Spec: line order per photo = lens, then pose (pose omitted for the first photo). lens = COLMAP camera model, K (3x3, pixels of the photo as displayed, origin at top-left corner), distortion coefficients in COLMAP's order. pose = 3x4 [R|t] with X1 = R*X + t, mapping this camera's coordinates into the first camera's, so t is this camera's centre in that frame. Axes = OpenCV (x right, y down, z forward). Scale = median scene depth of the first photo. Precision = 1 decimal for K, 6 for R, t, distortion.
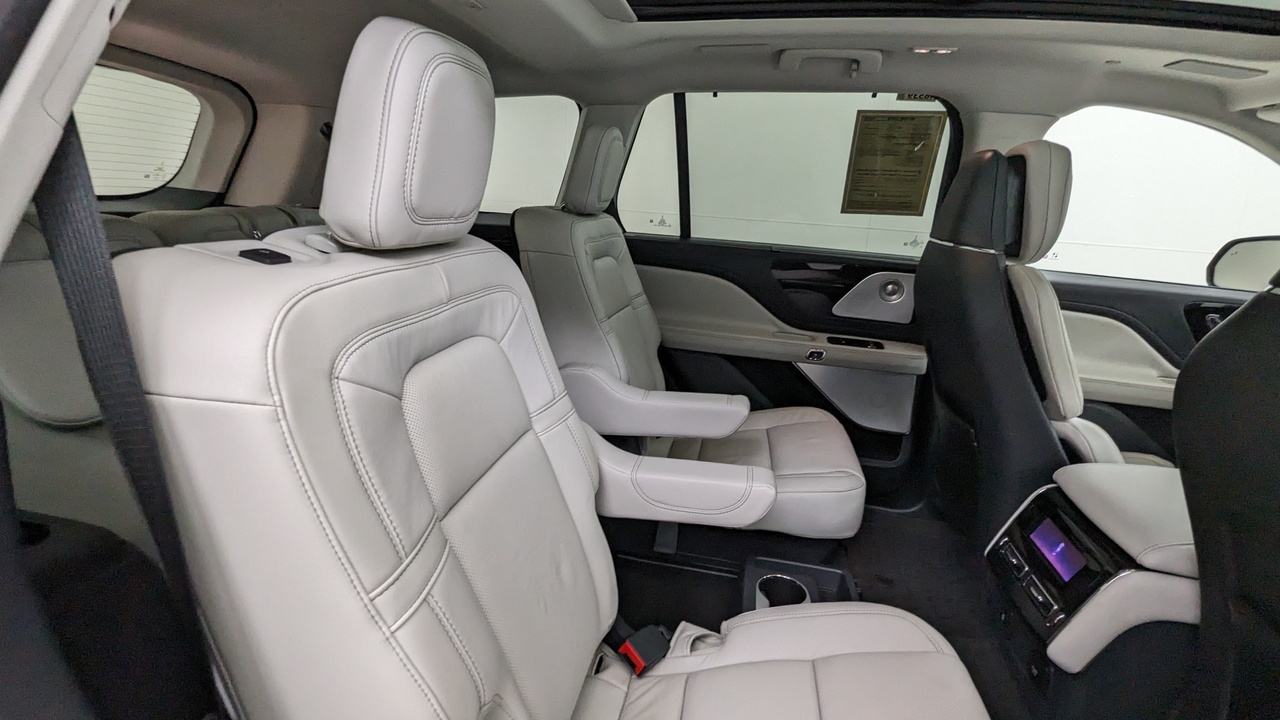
lens RADIAL K [[622.0, 0, 636.3], [0, 622.0, 361.1], [0, 0, 1]] dist [-0.001762, -0.000484]
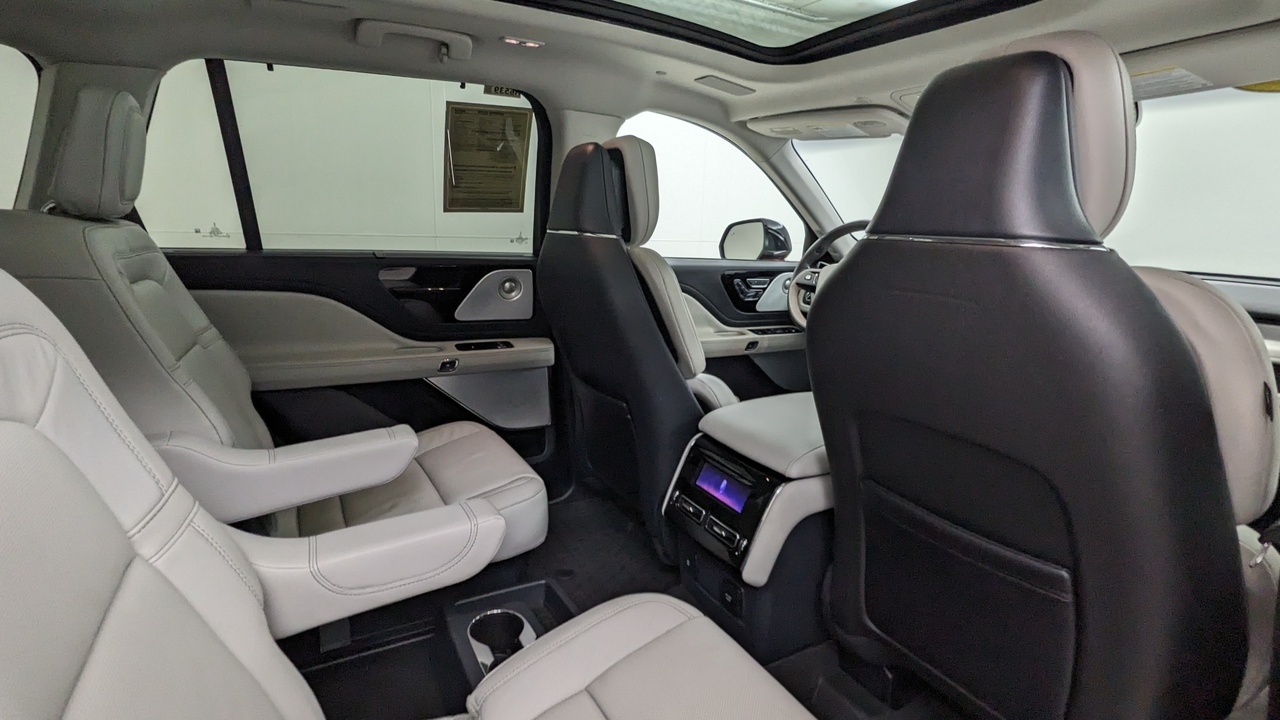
lens RADIAL K [[620.5, 0, 643.0], [0, 620.5, 359.4], [0, 0, 1]] dist [0.000475, -0.000957]
pose [[0.762519, -0.175578, 0.622685, -0.074386], [0.190645, 0.980714, 0.043074, -0.004183], [-0.618239, 0.085867, 0.781286, 0.123174]]
